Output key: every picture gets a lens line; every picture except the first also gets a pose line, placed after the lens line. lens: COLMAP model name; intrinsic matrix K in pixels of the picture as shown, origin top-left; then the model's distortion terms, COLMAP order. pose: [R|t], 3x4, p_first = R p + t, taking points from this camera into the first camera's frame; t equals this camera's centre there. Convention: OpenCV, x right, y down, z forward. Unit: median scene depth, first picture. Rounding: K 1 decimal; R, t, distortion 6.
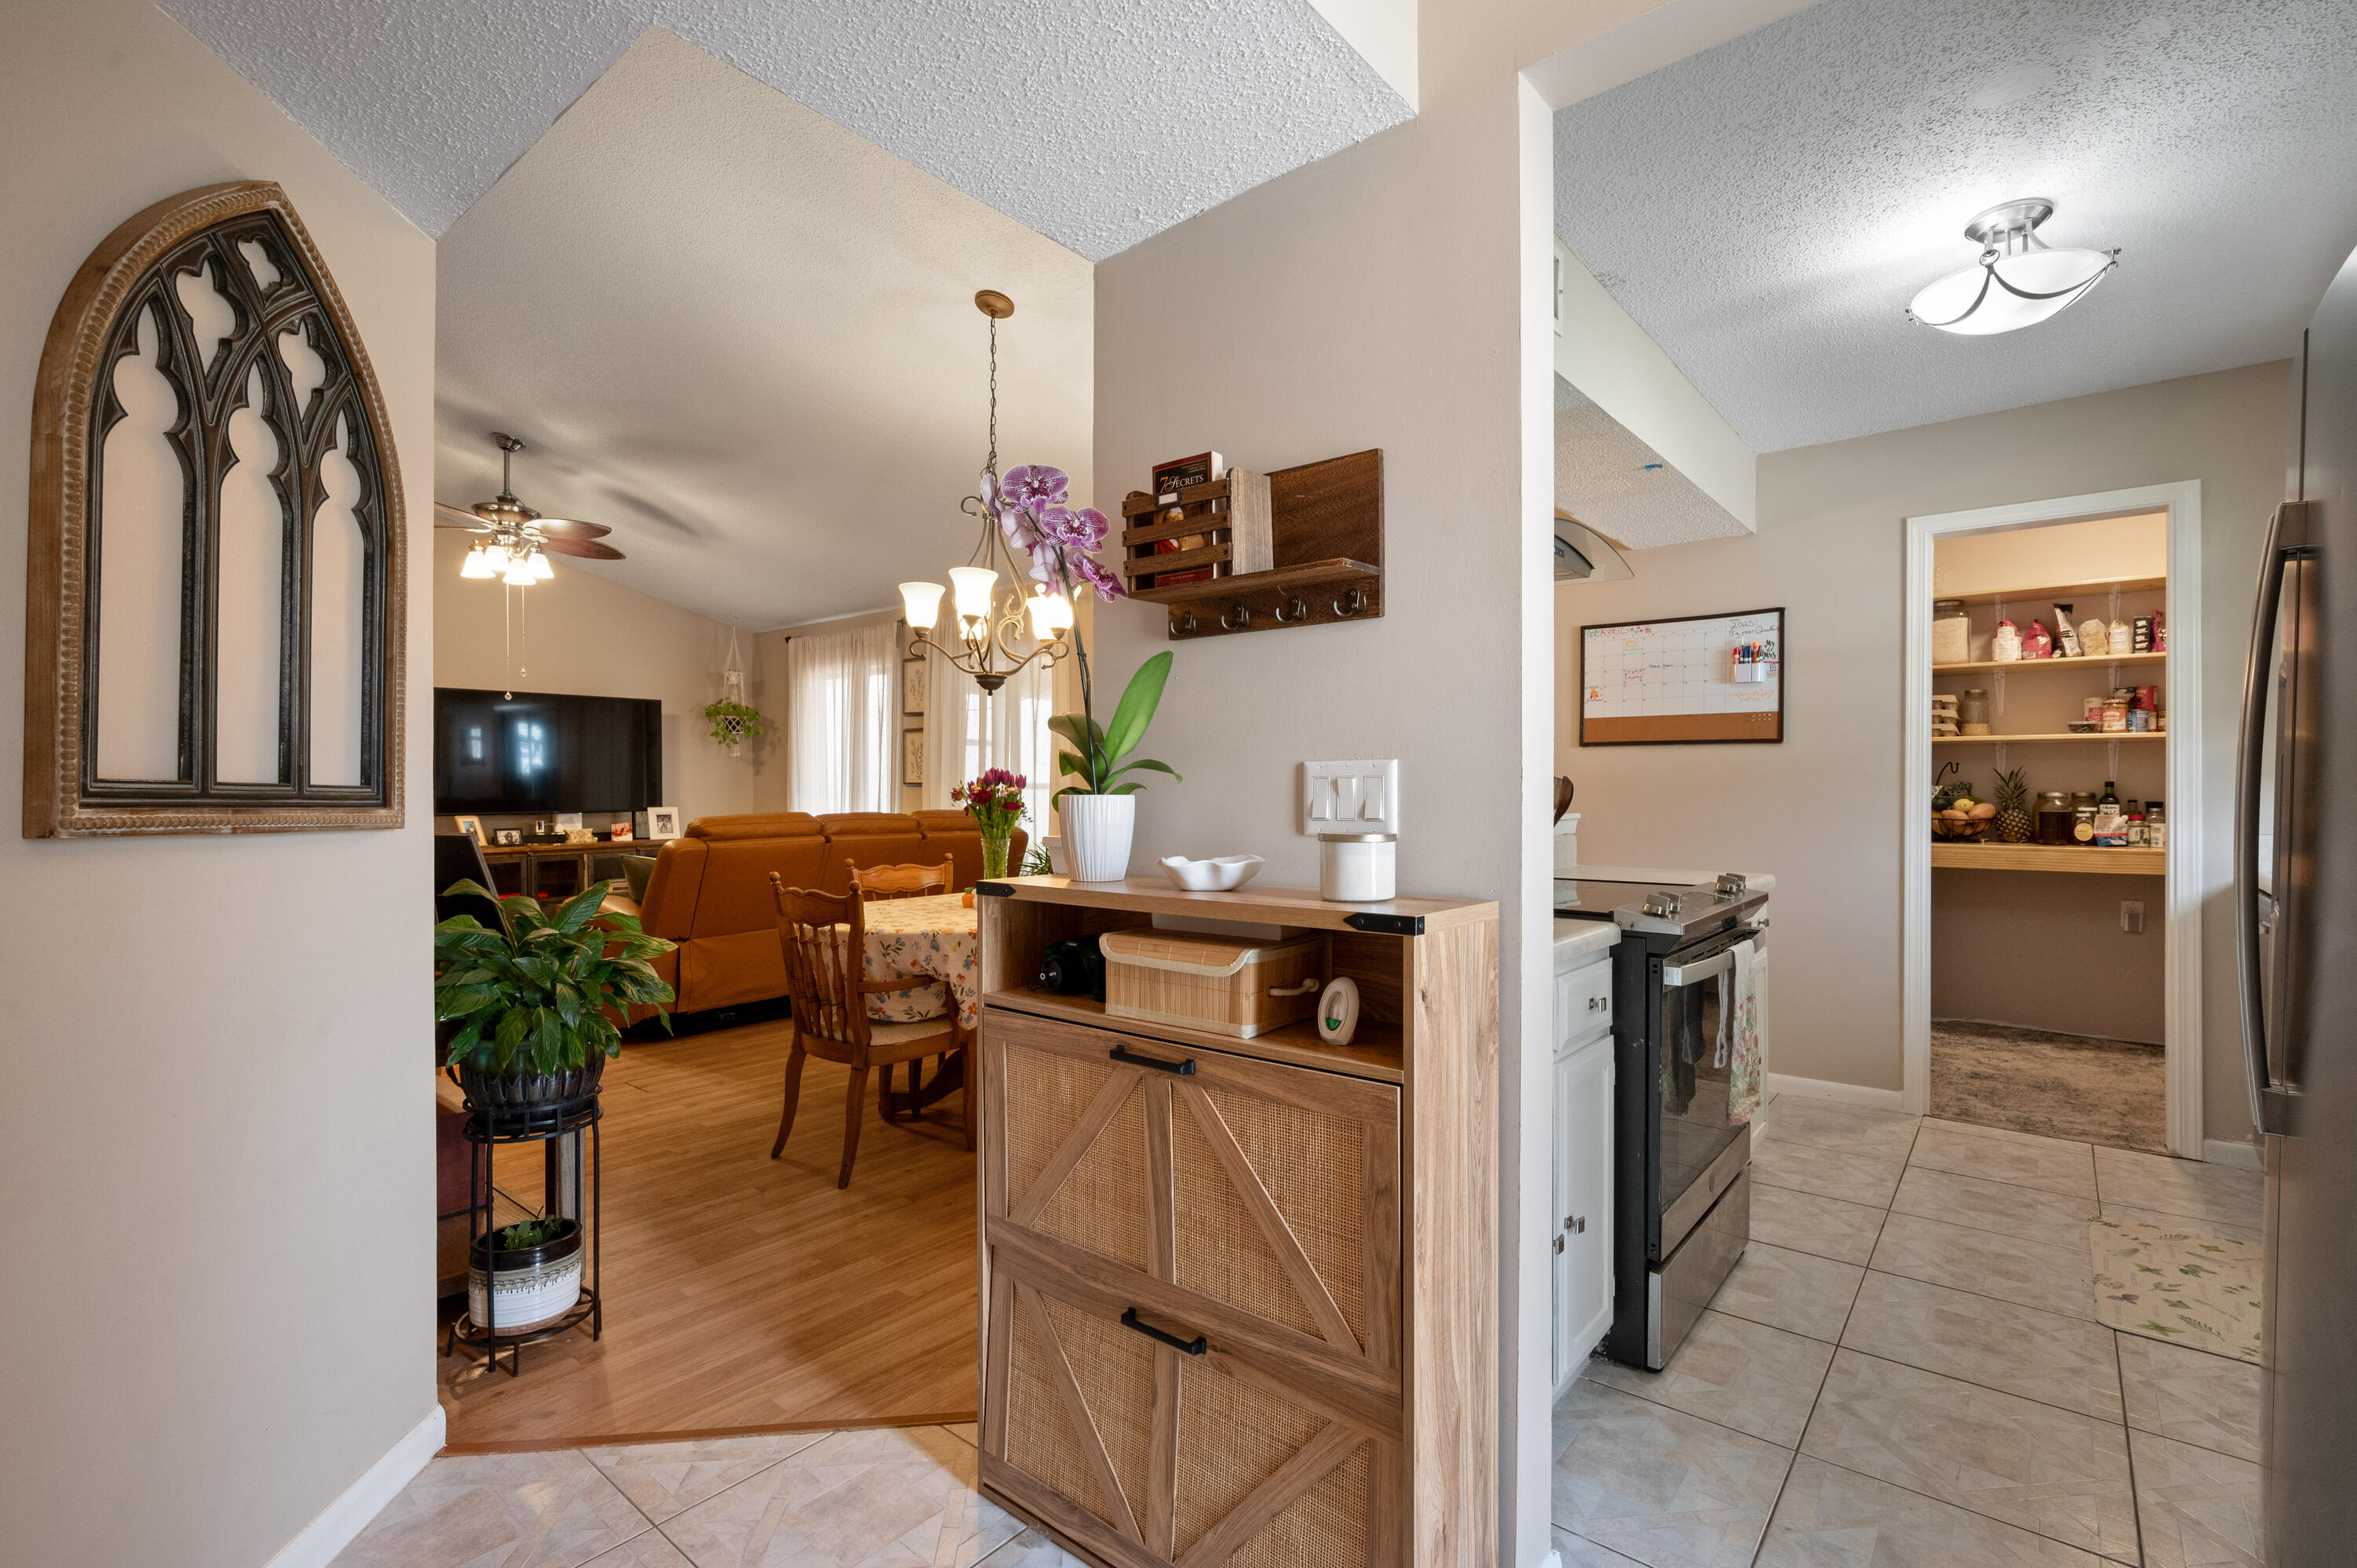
lens RADIAL K [[1052.9, 0, 1191.2], [0, 1052.9, 789.5], [0, 0, 1]] dist [-0.003312, -0.000204]
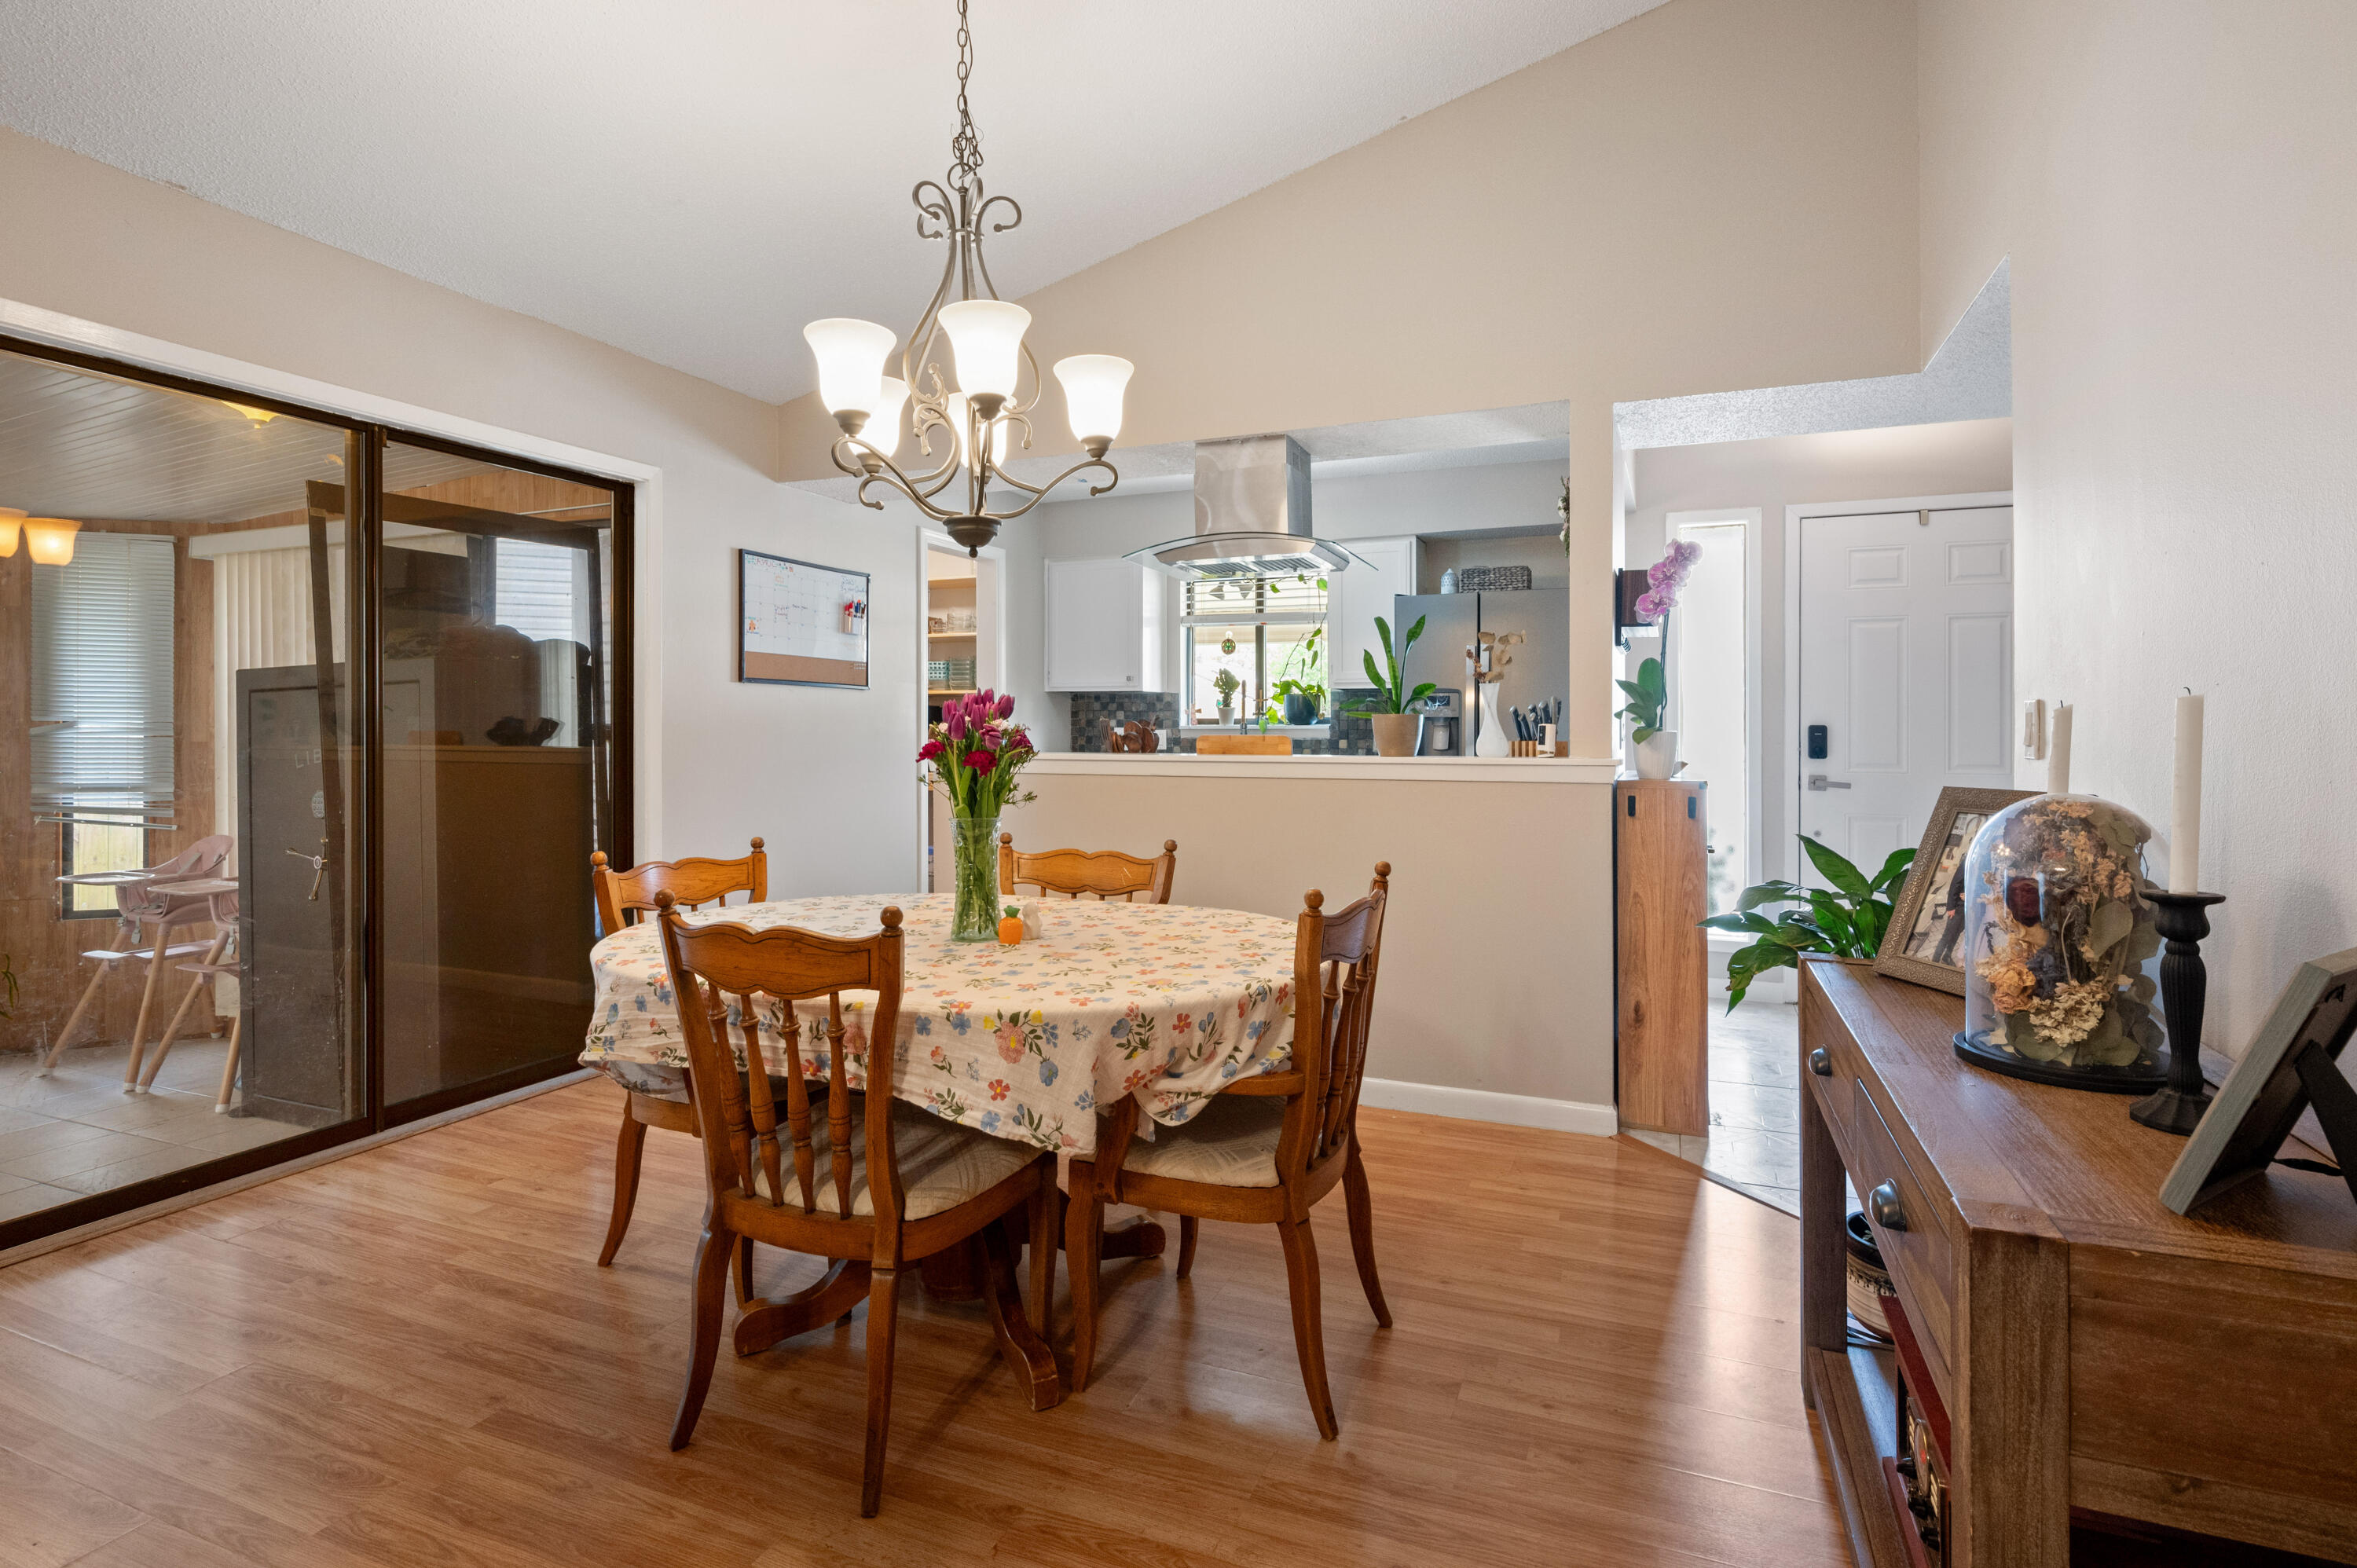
lens RADIAL K [[1142.6, 0, 1182.0], [0, 1142.6, 726.3], [0, 0, 1]] dist [-0.001393, -0.000161]
pose [[-0.288626, 0.000326, 0.957442, -0.768379], [-0.003539, 0.999993, -0.001407, -0.002029], [-0.957436, -0.003794, -0.288622, 1.032795]]
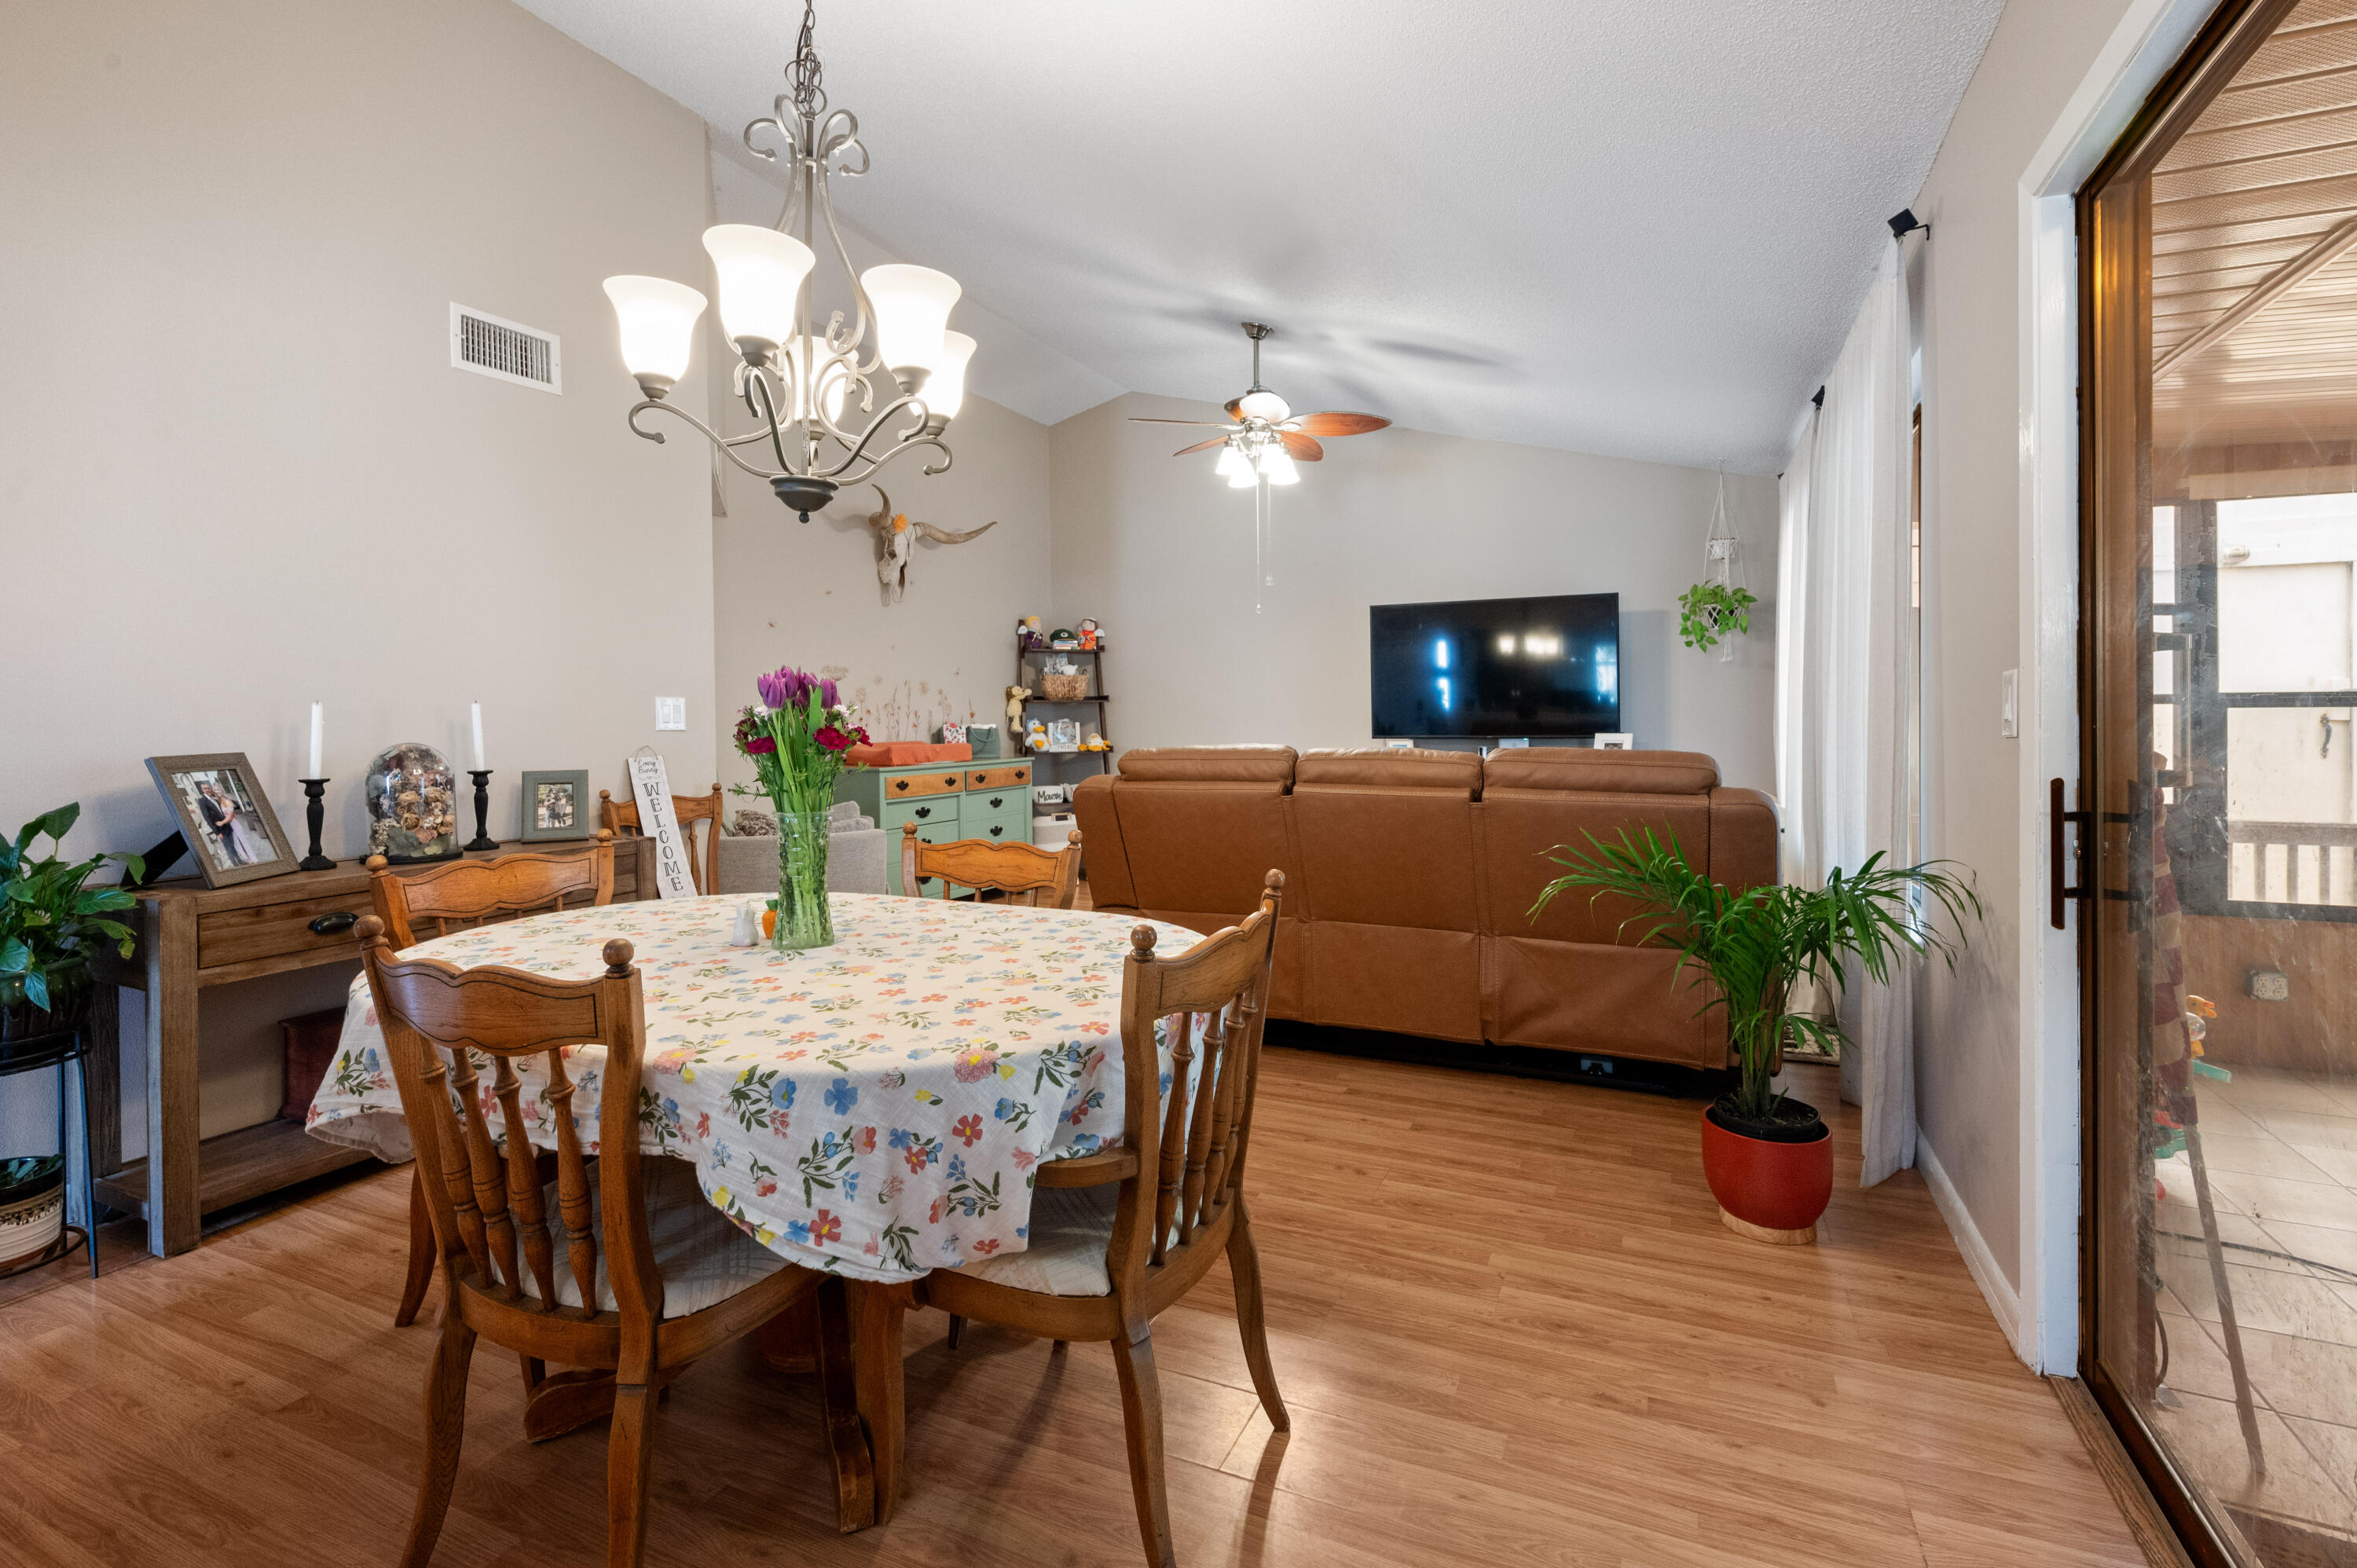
lens RADIAL K [[1074.6, 0, 1195.0], [0, 1074.6, 725.6], [0, 0, 1]] dist [-0.012077, -0.000327]
pose [[0.267872, 0.009002, -0.963412, 0.331876], [0.006137, 0.999920, 0.011050, 0.001256], [0.963435, -0.008872, 0.267795, 1.001067]]
